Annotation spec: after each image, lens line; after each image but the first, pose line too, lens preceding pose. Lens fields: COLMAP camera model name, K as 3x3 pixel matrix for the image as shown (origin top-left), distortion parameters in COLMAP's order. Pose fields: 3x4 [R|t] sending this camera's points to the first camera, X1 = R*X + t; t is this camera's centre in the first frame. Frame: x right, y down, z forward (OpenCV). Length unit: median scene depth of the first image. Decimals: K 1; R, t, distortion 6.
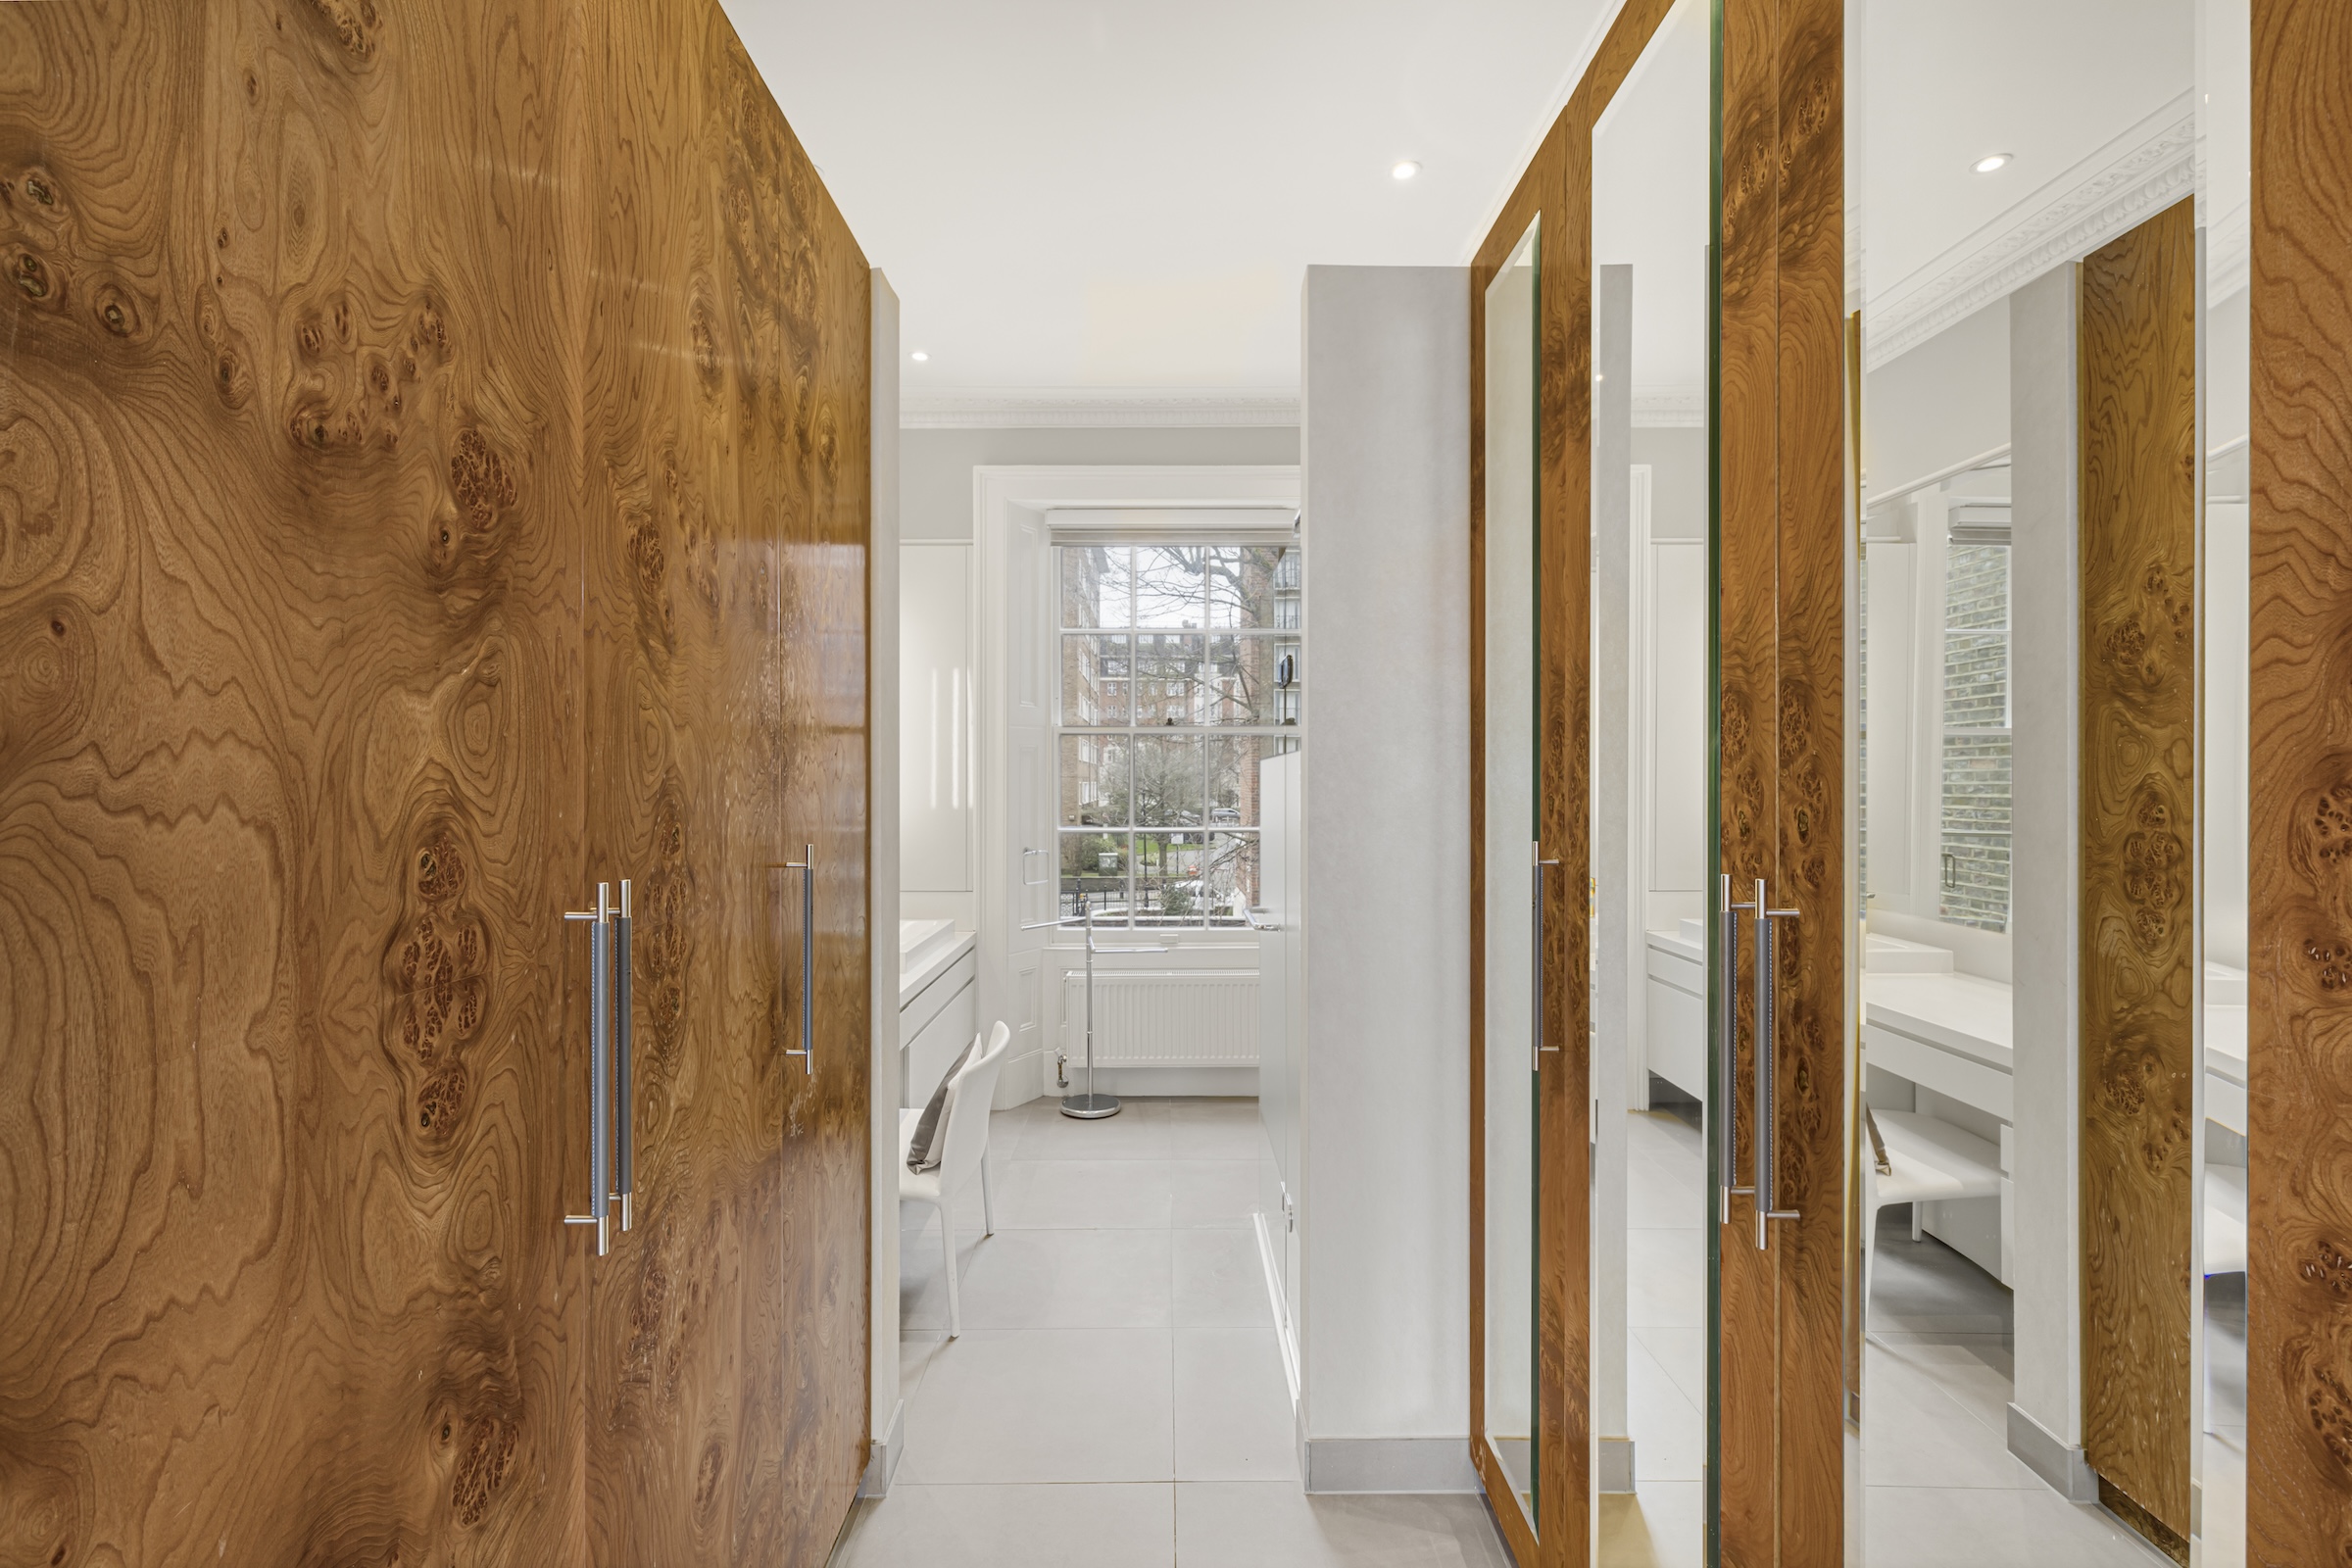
lens RADIAL K [[1076.9, 0, 1176.5], [0, 1076.9, 783.6], [0, 0, 1]] dist [0.011936, 0.000841]
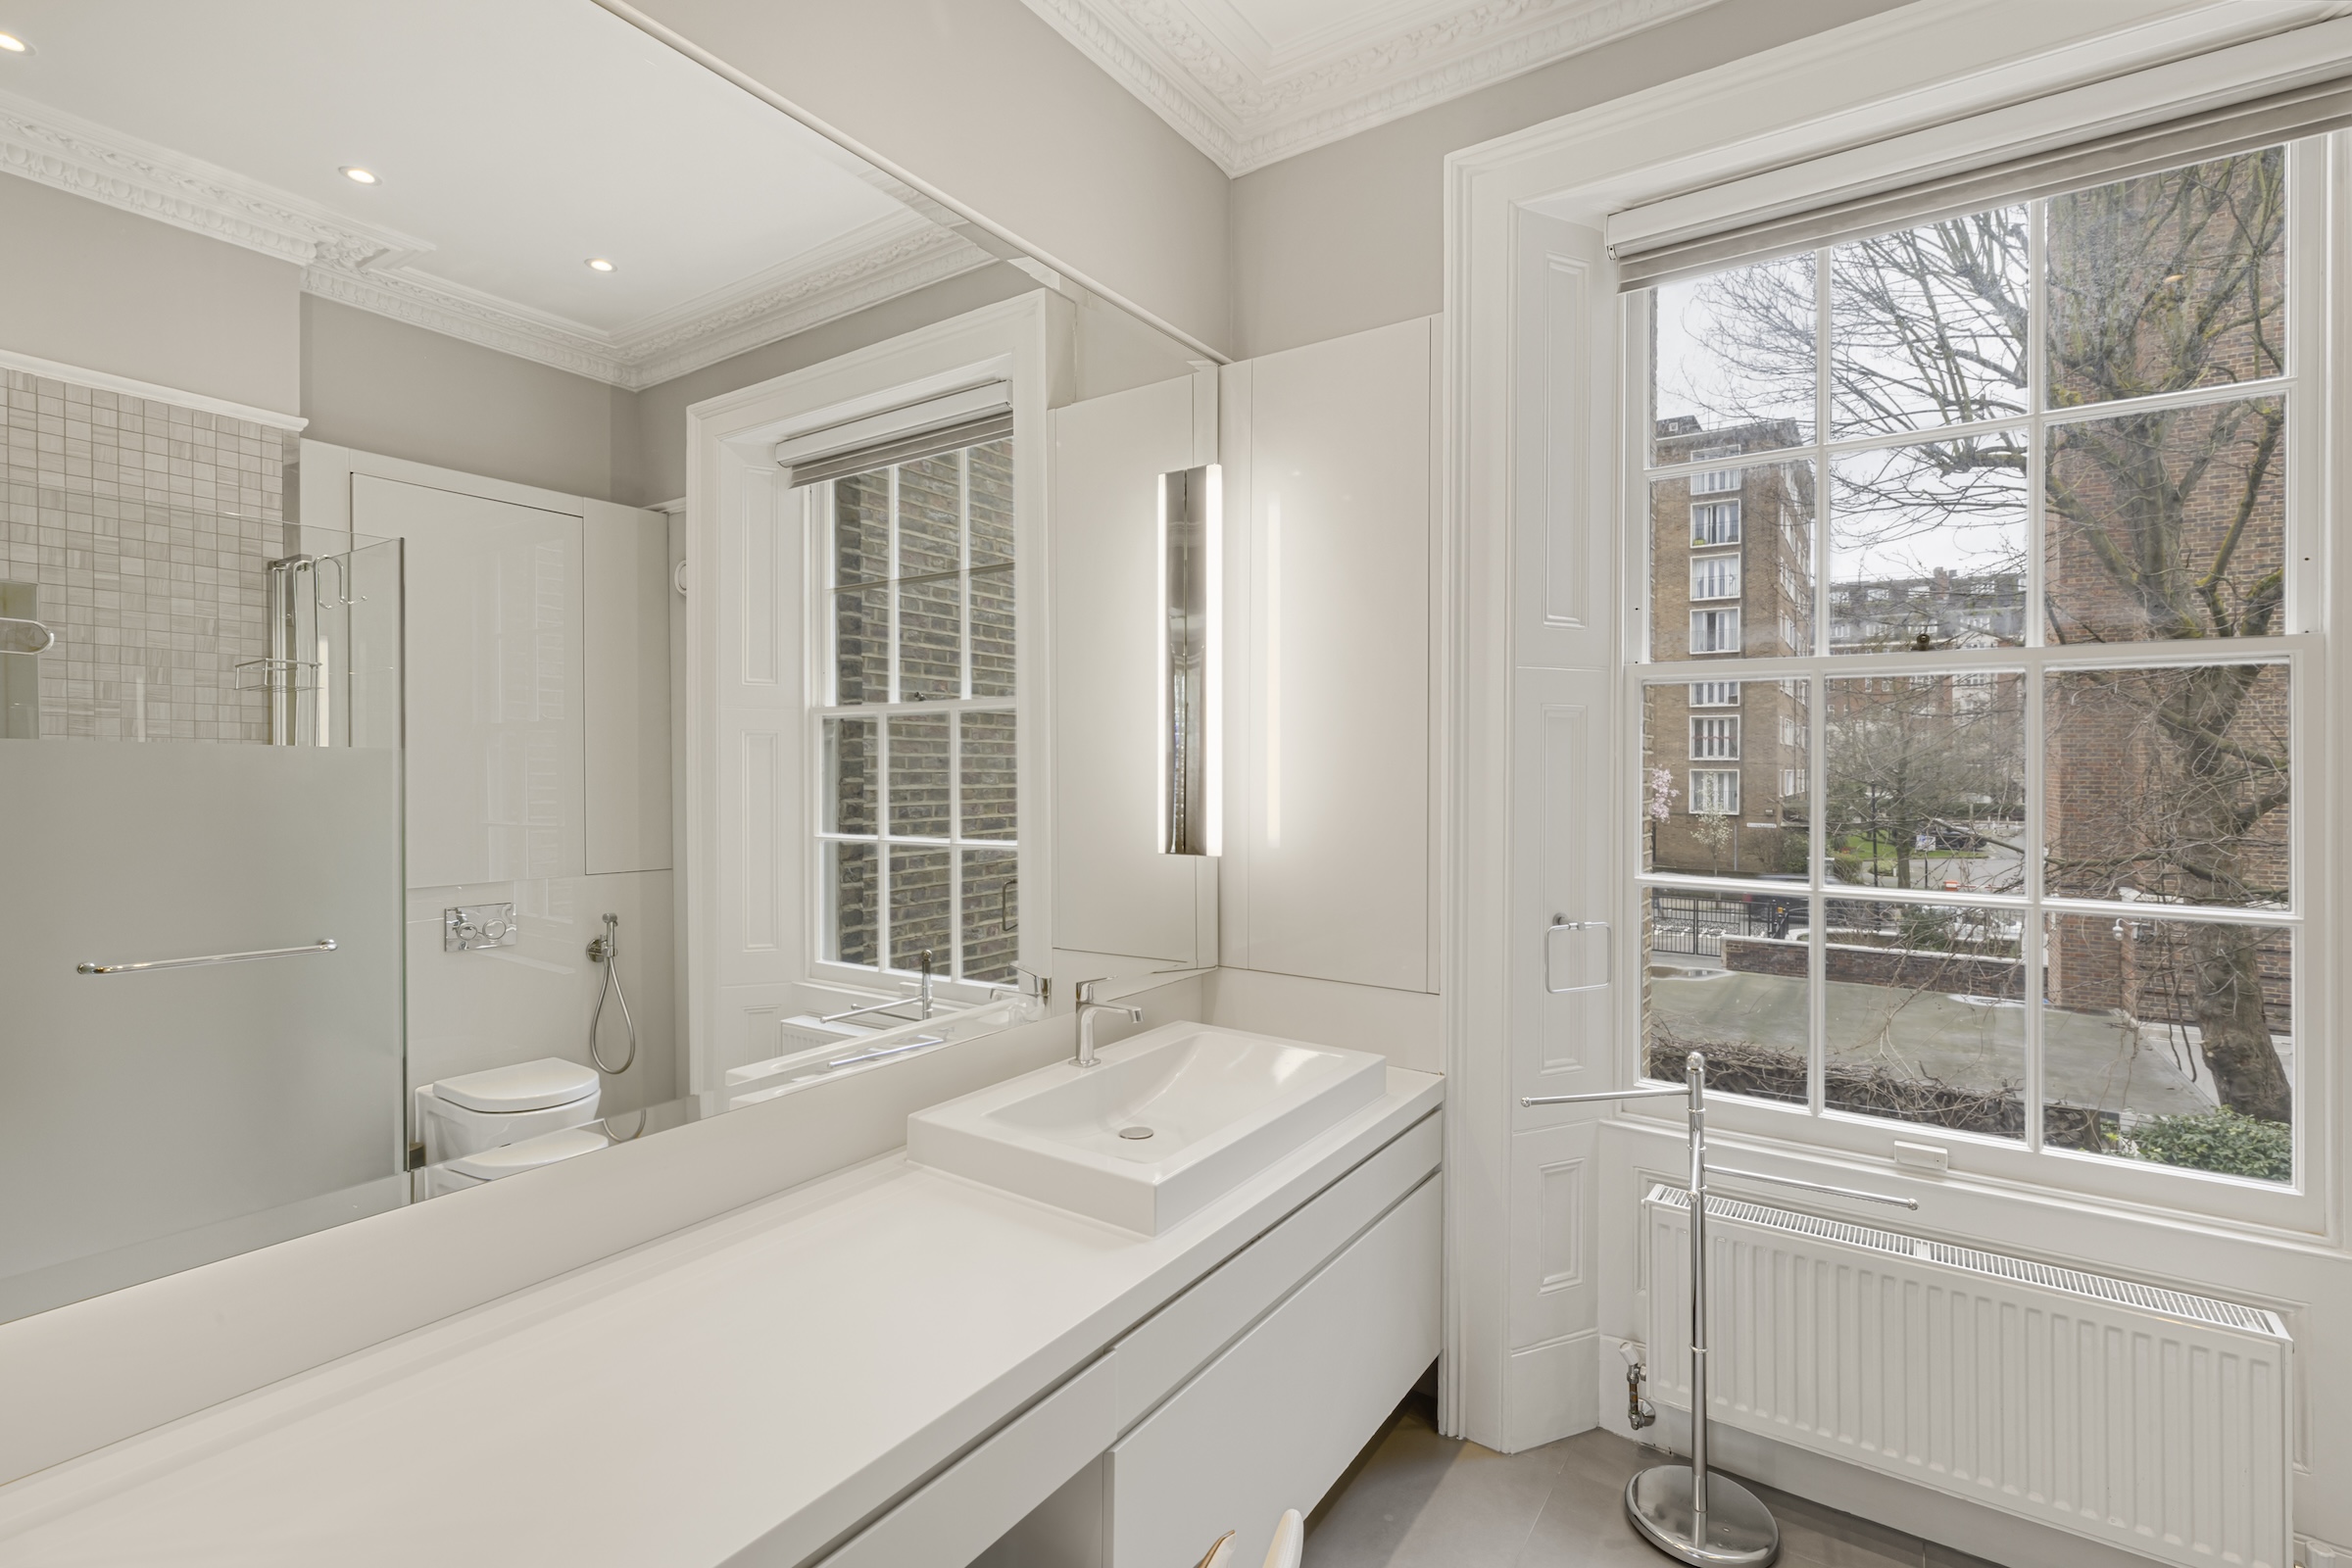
lens RADIAL K [[1076.9, 0, 1141.2], [0, 1076.9, 778.9], [0, 0, 1]] dist [0.011936, 0.000841]
pose [[0.810581, 0.003378, -0.585617, -0.005579], [0.000712, 0.999977, 0.006754, -0.005247], [0.585626, -0.005891, 0.810560, 0.485831]]
